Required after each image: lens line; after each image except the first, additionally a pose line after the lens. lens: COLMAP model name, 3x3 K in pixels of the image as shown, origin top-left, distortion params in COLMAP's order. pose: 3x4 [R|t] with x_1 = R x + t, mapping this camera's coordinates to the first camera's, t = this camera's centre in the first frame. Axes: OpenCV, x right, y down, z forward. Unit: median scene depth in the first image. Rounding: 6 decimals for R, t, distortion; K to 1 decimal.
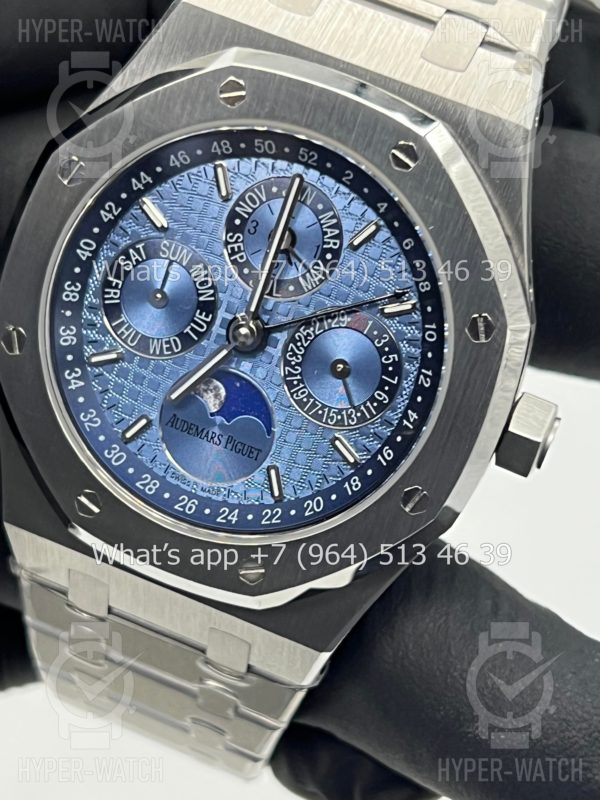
lens RADIAL K [[1866.6, 0, 299.7], [0, 1866.6, 420.3], [0, 0, 1]] dist [0.221501, 0.000000]
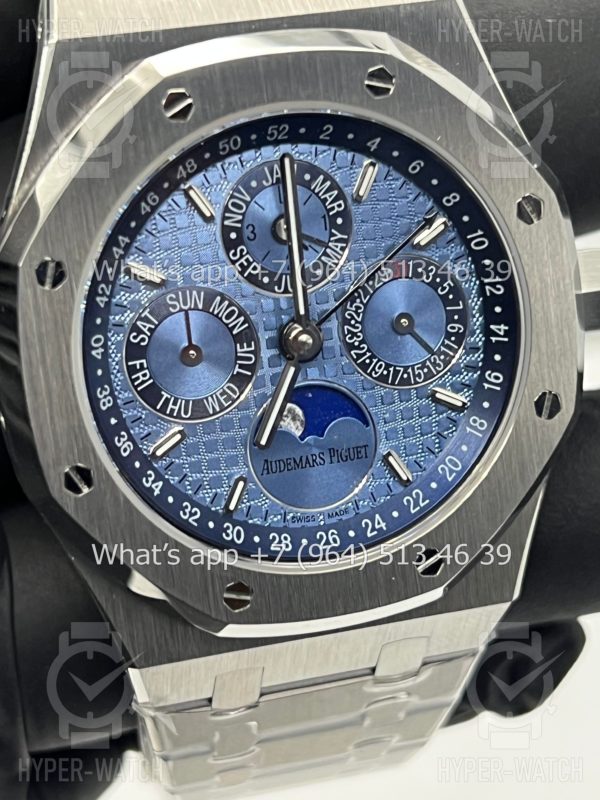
lens RADIAL K [[1866.6, 0, 296.2], [0, 1866.6, 401.0], [0, 0, 1]] dist [0.221501, 0.000000]
pose [[0.800028, -0.495388, 0.338447, -0.348807], [0.478836, 0.867101, 0.137302, -0.145369], [-0.361485, 0.052215, 0.930915, 0.165563]]
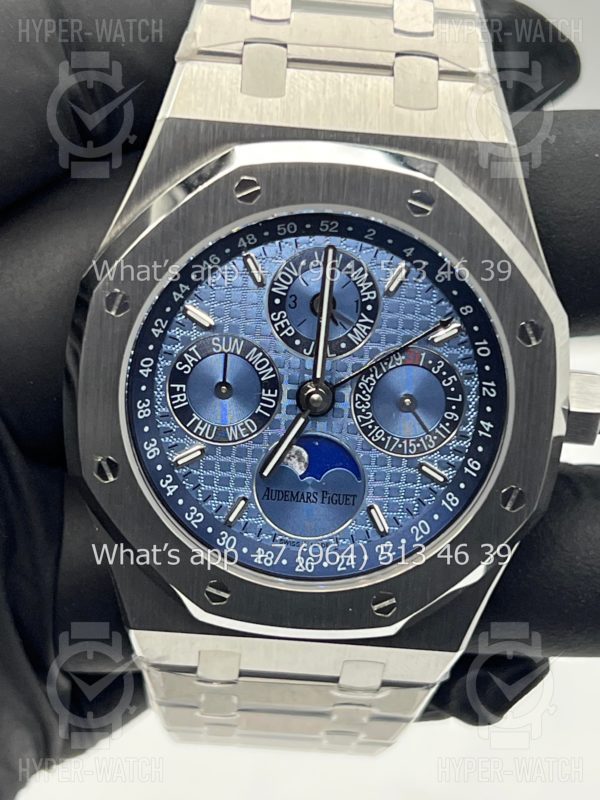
lens RADIAL K [[1866.6, 0, 291.4], [0, 1866.6, 395.5], [0, 0, 1]] dist [0.221501, 0.000000]
pose [[0.939637, -0.304670, 0.155755, -0.208227], [0.292807, 0.951469, 0.094709, -0.153309], [-0.177051, -0.043385, 0.983245, -0.053418]]
